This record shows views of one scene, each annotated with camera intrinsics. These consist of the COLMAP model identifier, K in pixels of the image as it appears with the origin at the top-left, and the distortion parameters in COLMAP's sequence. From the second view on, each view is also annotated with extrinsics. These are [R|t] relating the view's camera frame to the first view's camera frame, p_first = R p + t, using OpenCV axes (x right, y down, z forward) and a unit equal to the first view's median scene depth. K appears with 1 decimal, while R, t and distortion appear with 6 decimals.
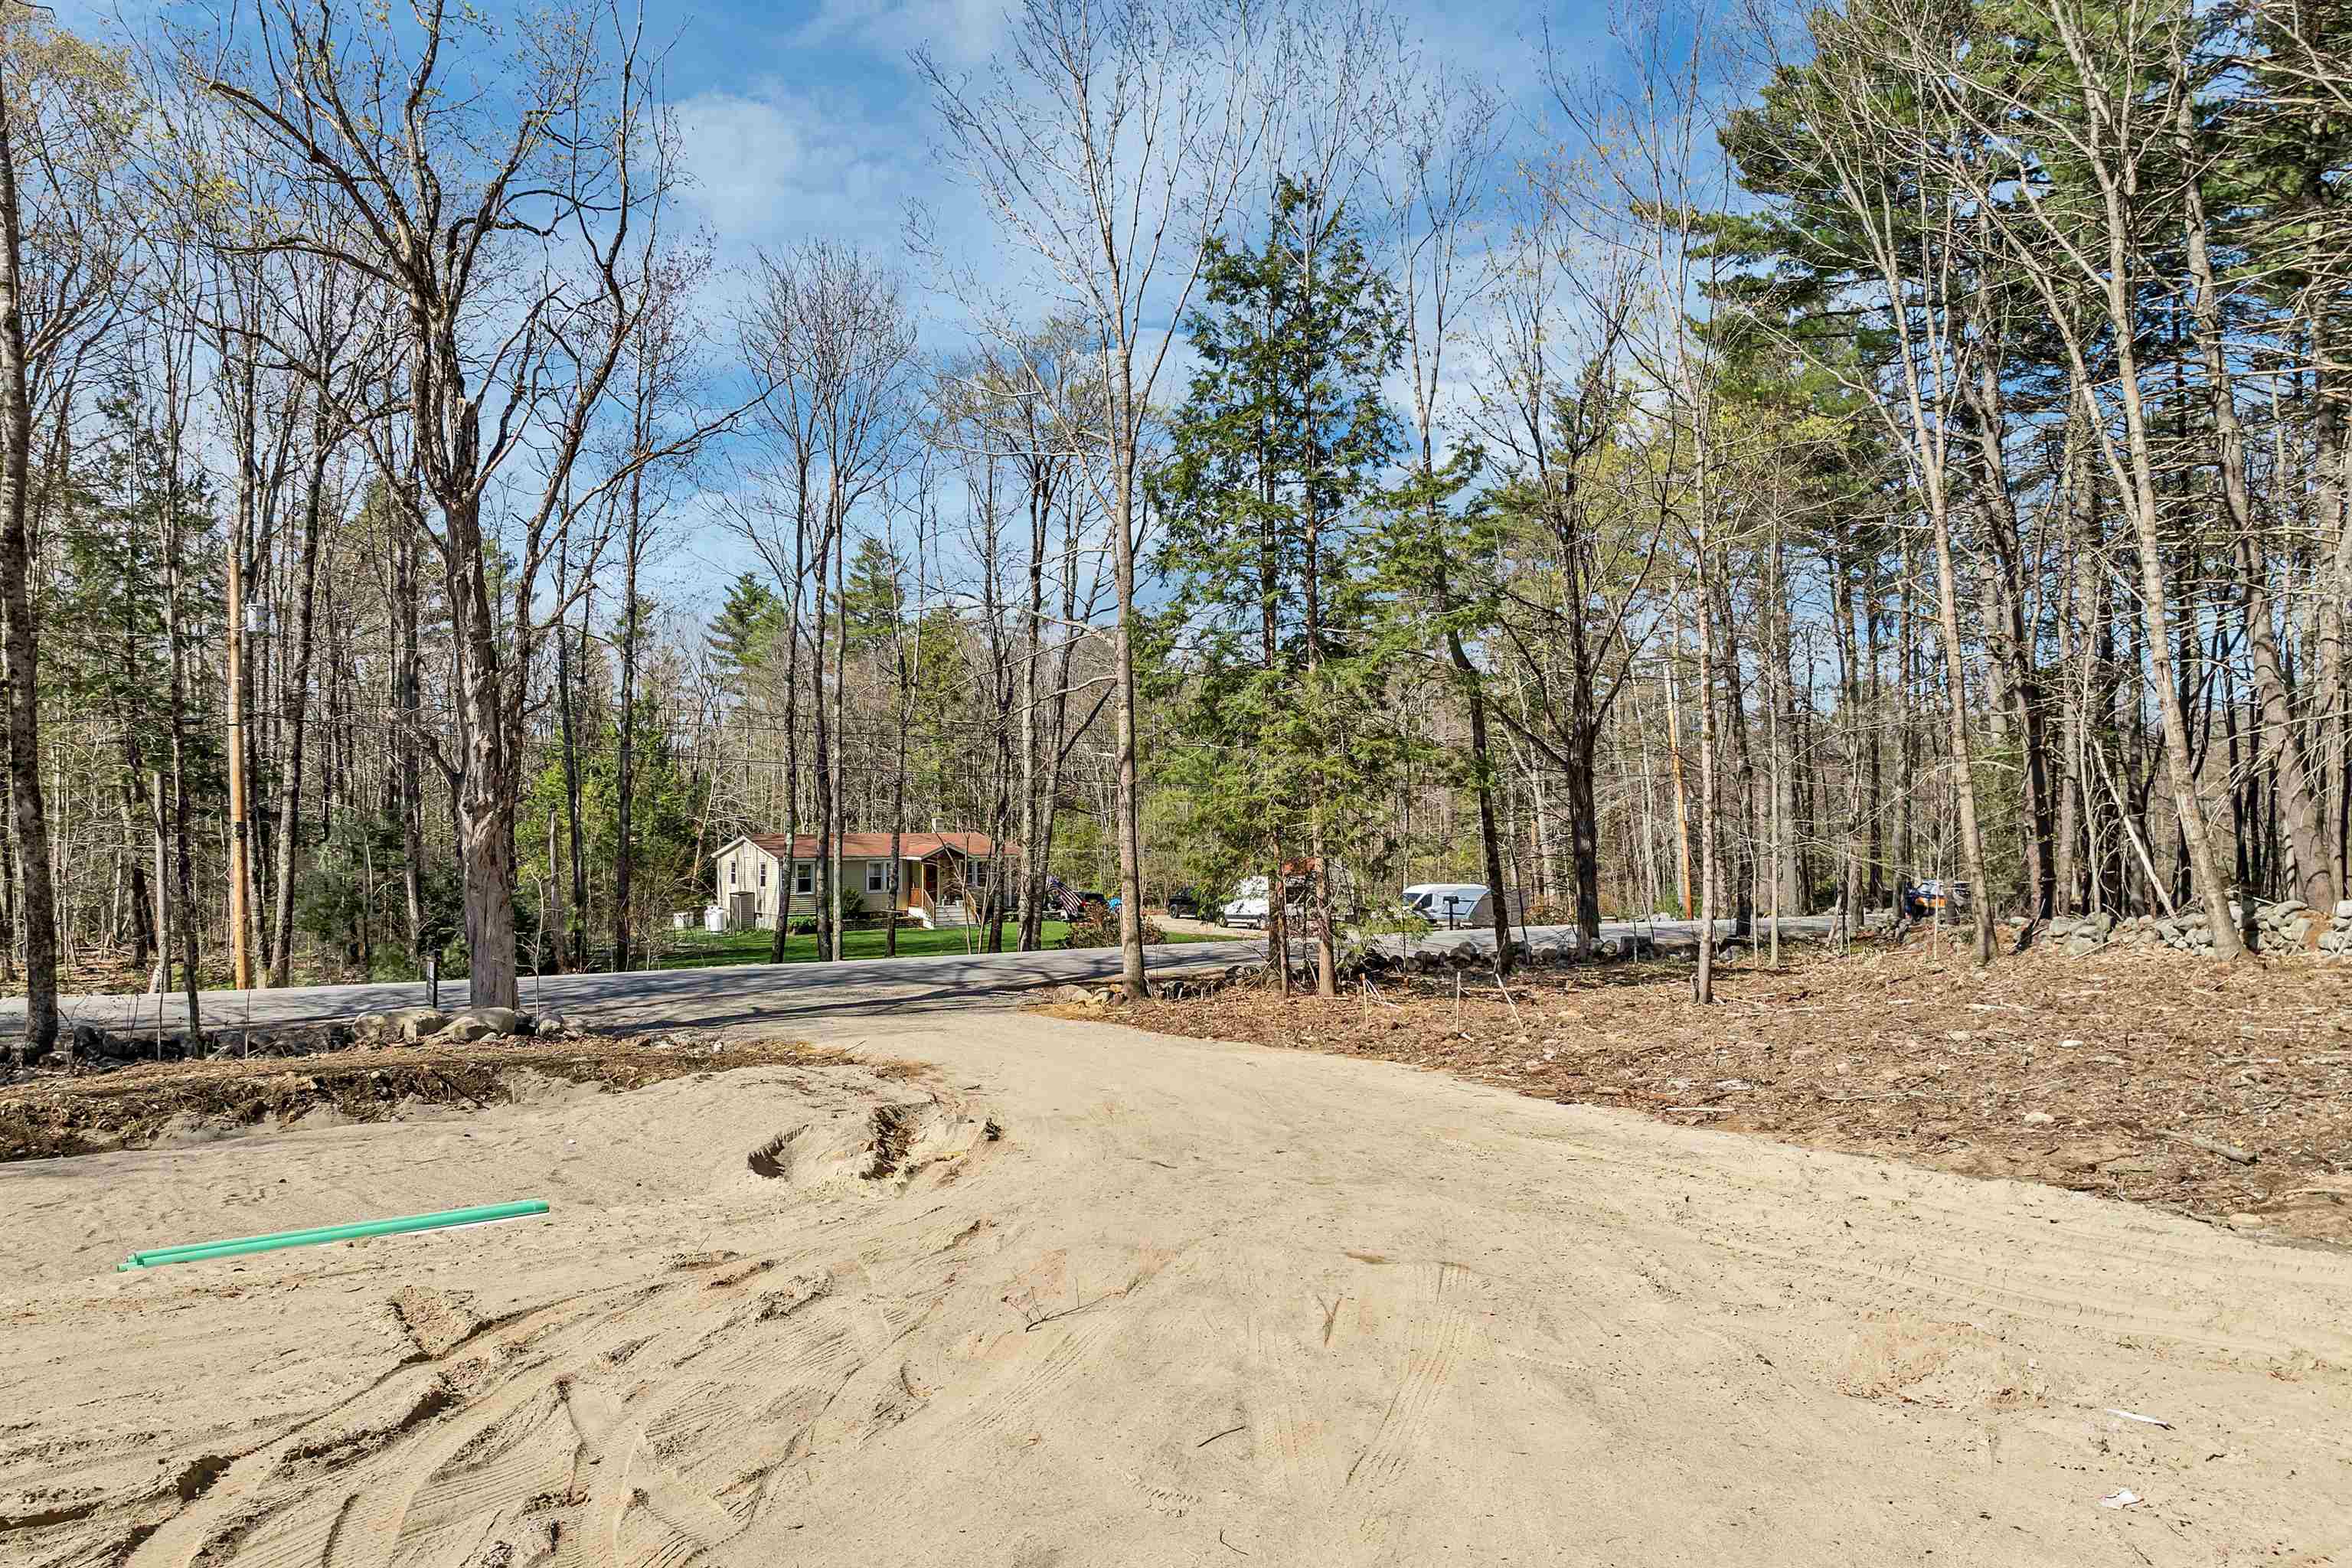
lens RADIAL K [[1686.8, 0, 1181.0], [0, 1686.8, 854.5], [0, 0, 1]] dist [-0.025124, -0.029515]
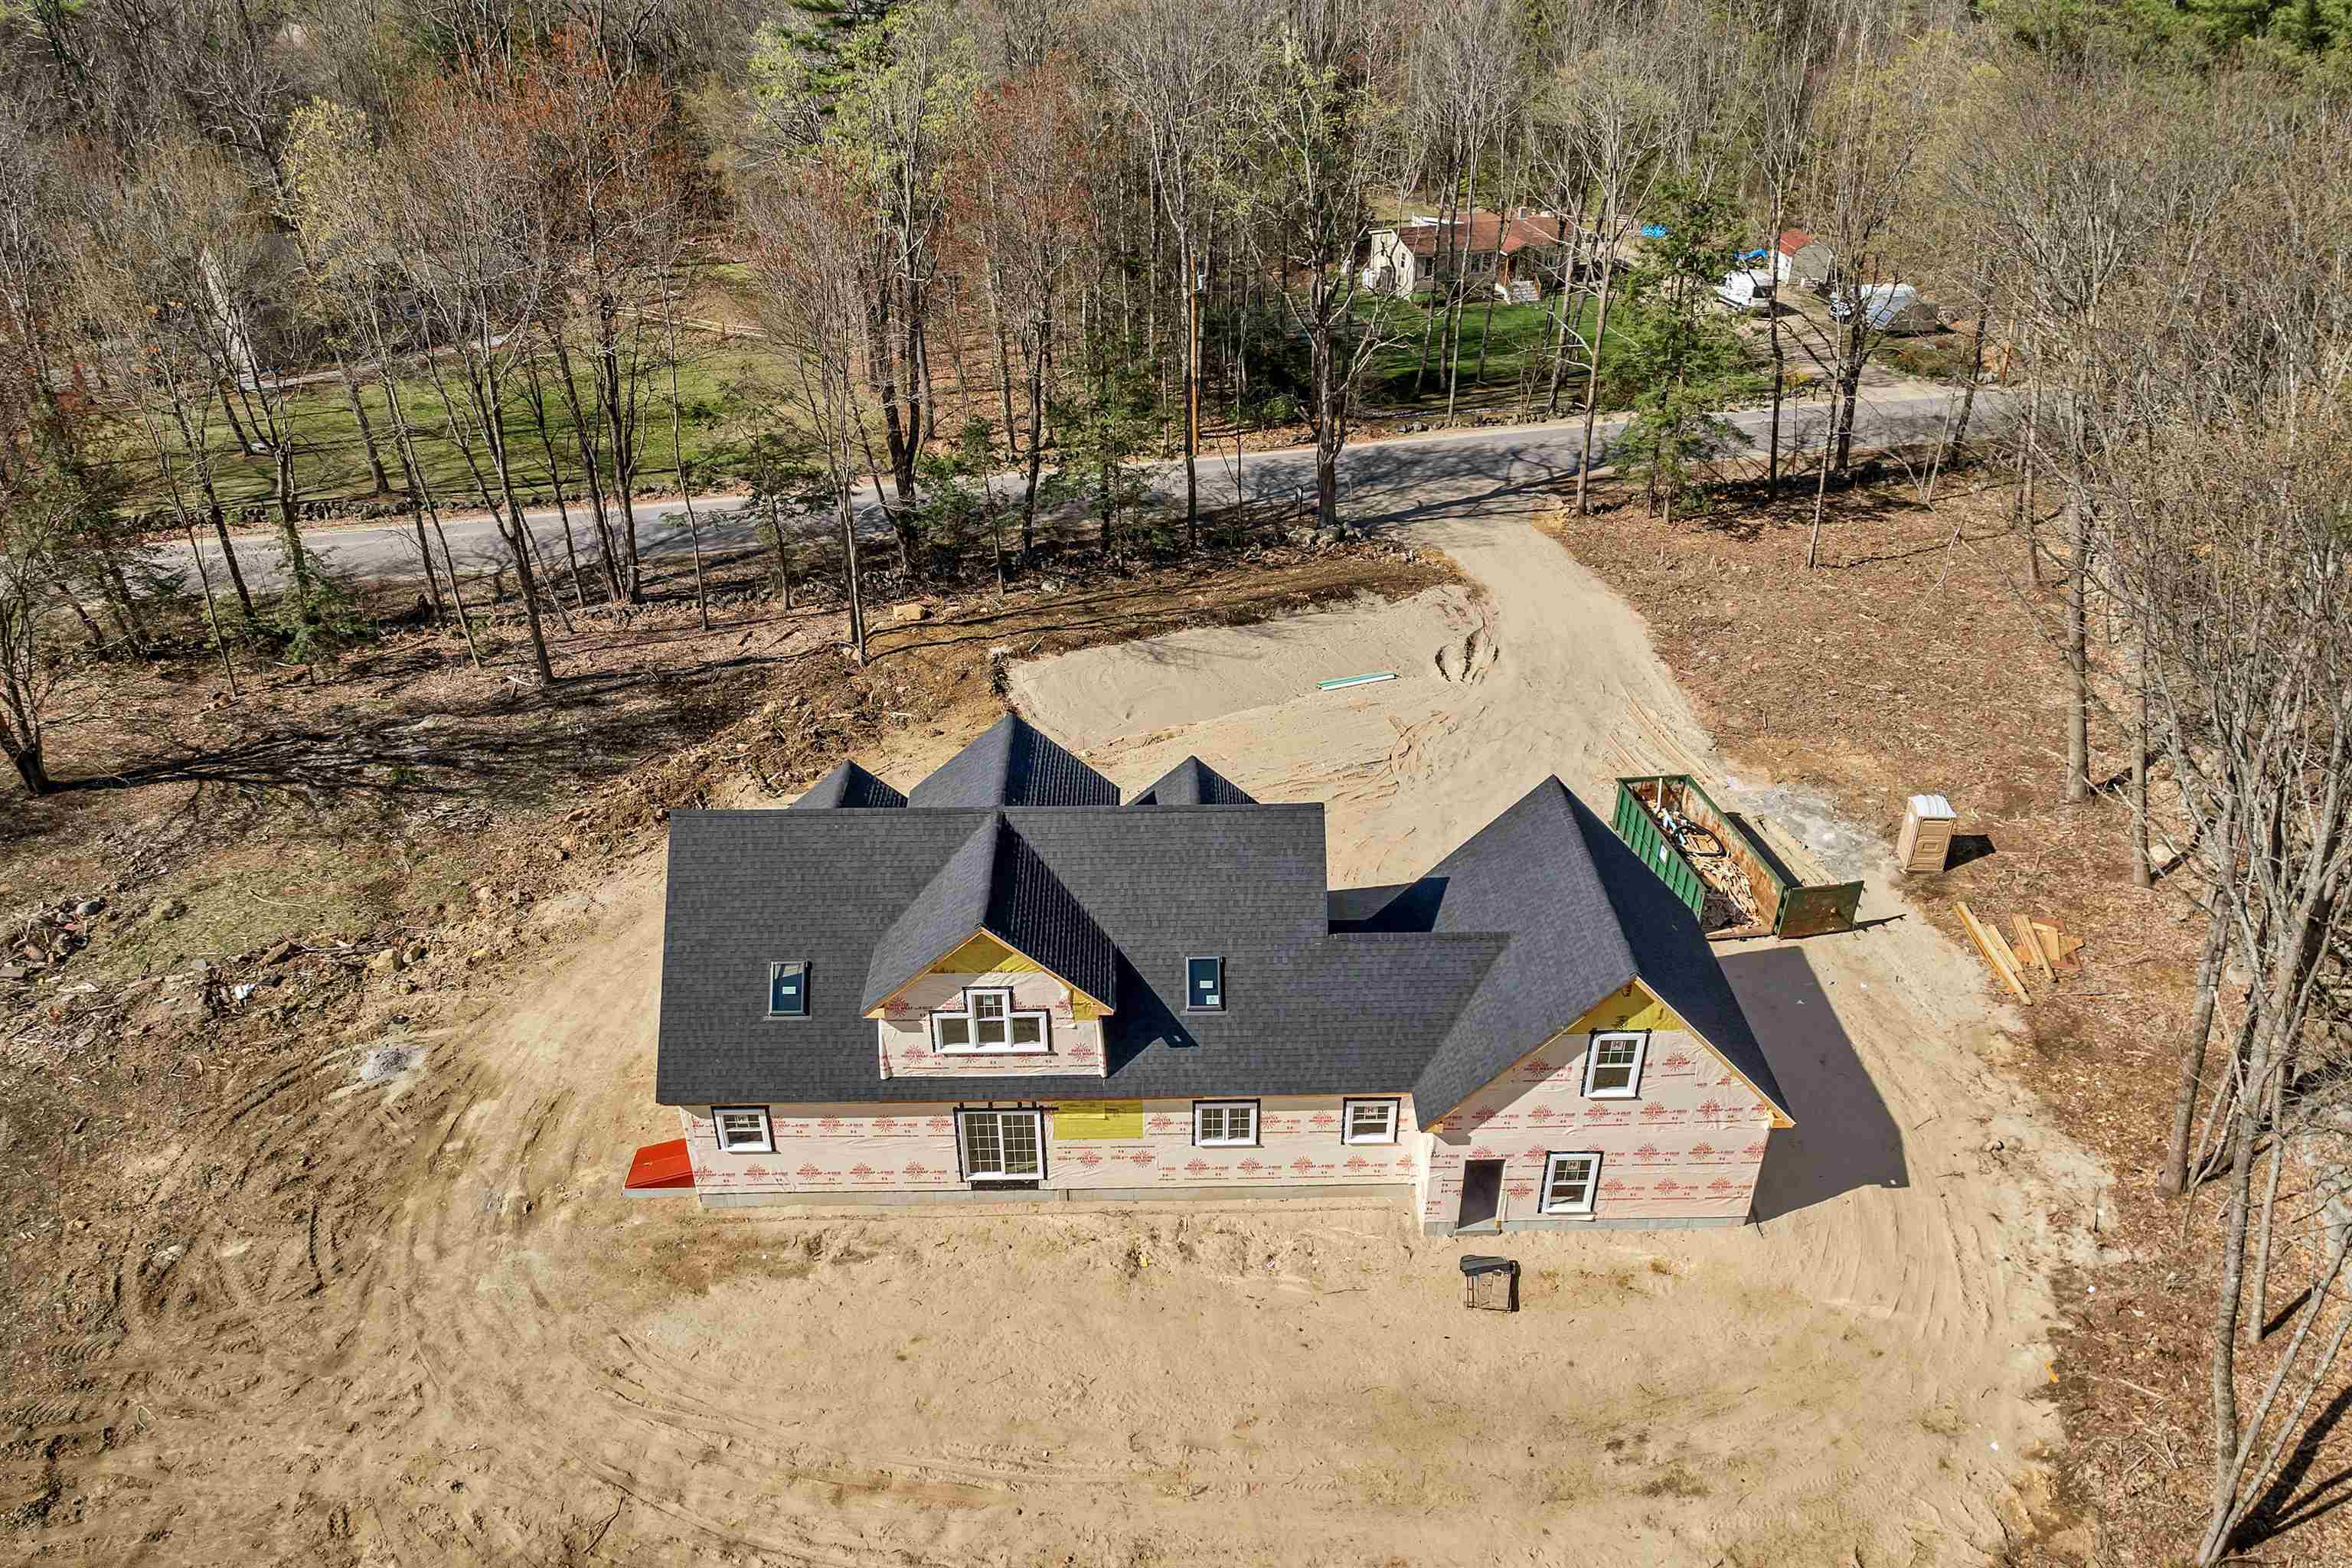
lens RADIAL K [[1686.8, 0, 1181.0], [0, 1686.8, 854.5], [0, 0, 1]] dist [-0.025124, -0.029515]
pose [[0.945306, 0.175518, -0.274935, 0.172241], [-0.008569, 0.855957, 0.516976, -0.707607], [0.326071, -0.486345, 0.810646, -1.281922]]
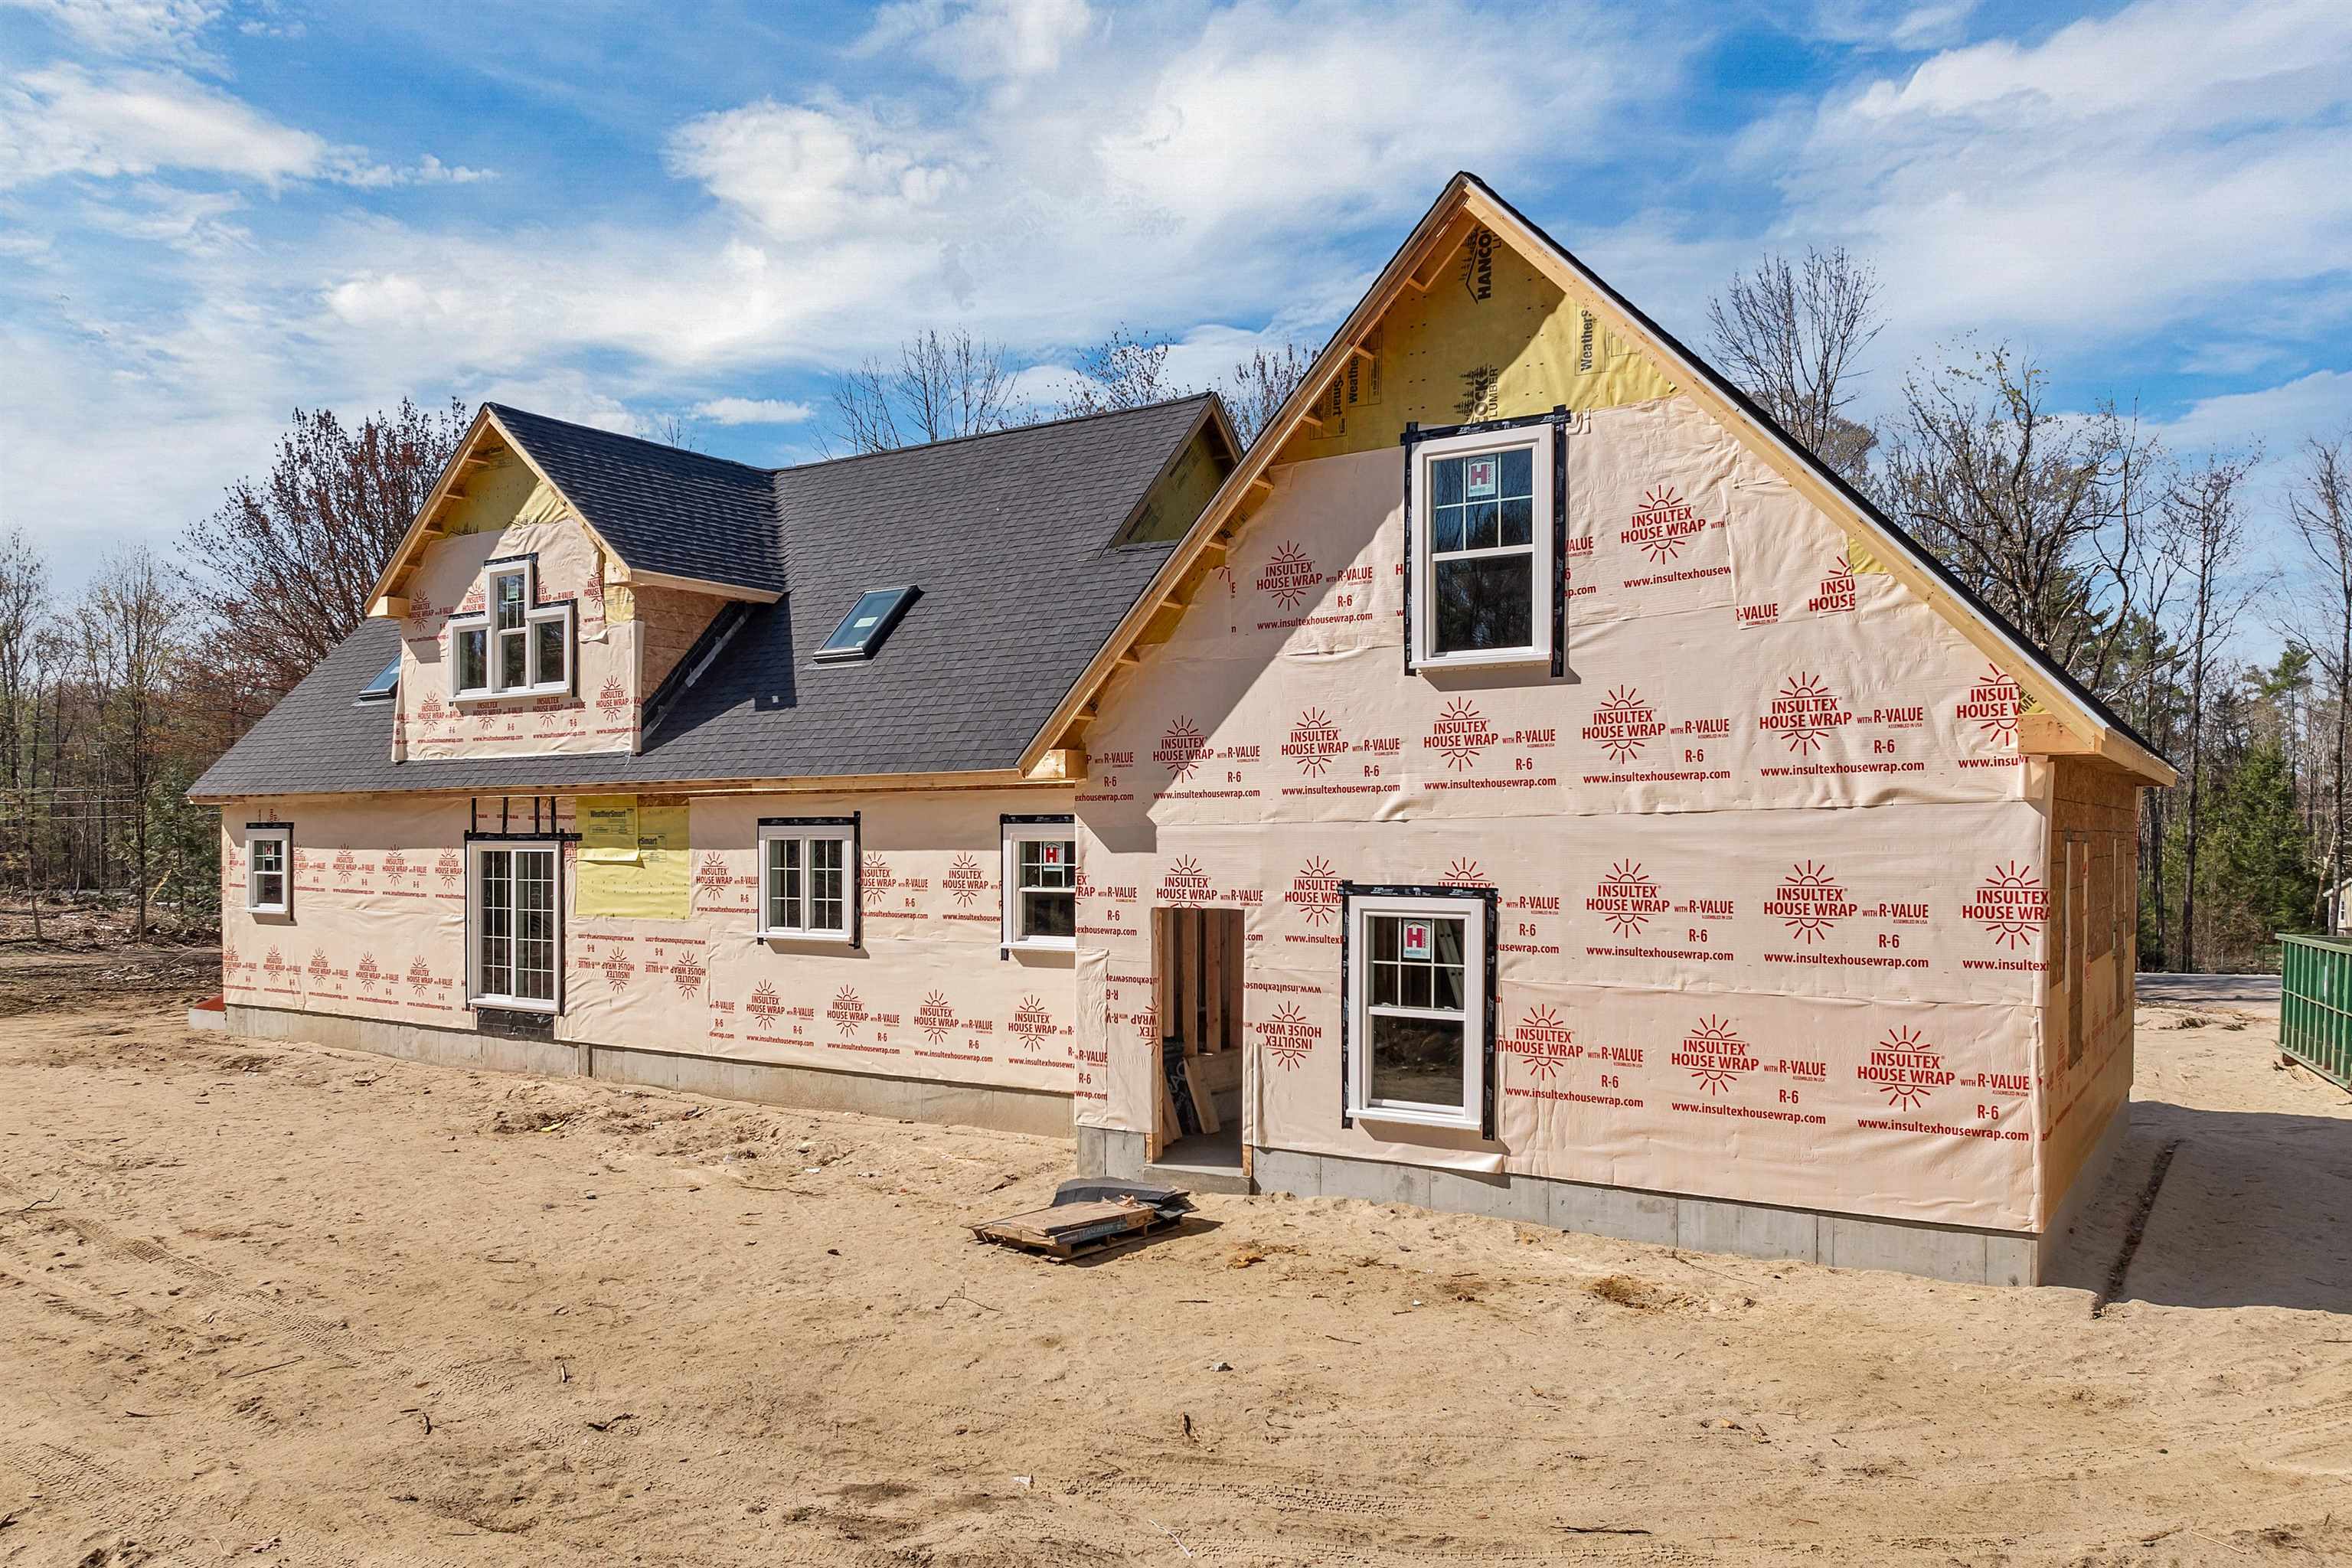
lens RADIAL K [[1686.8, 0, 1181.0], [0, 1686.8, 854.5], [0, 0, 1]] dist [-0.025124, -0.029515]
pose [[0.591950, 0.008080, -0.805934, 0.405365], [-0.020664, 0.999773, -0.005155, -0.013572], [0.805710, 0.019705, 0.591983, -0.692497]]
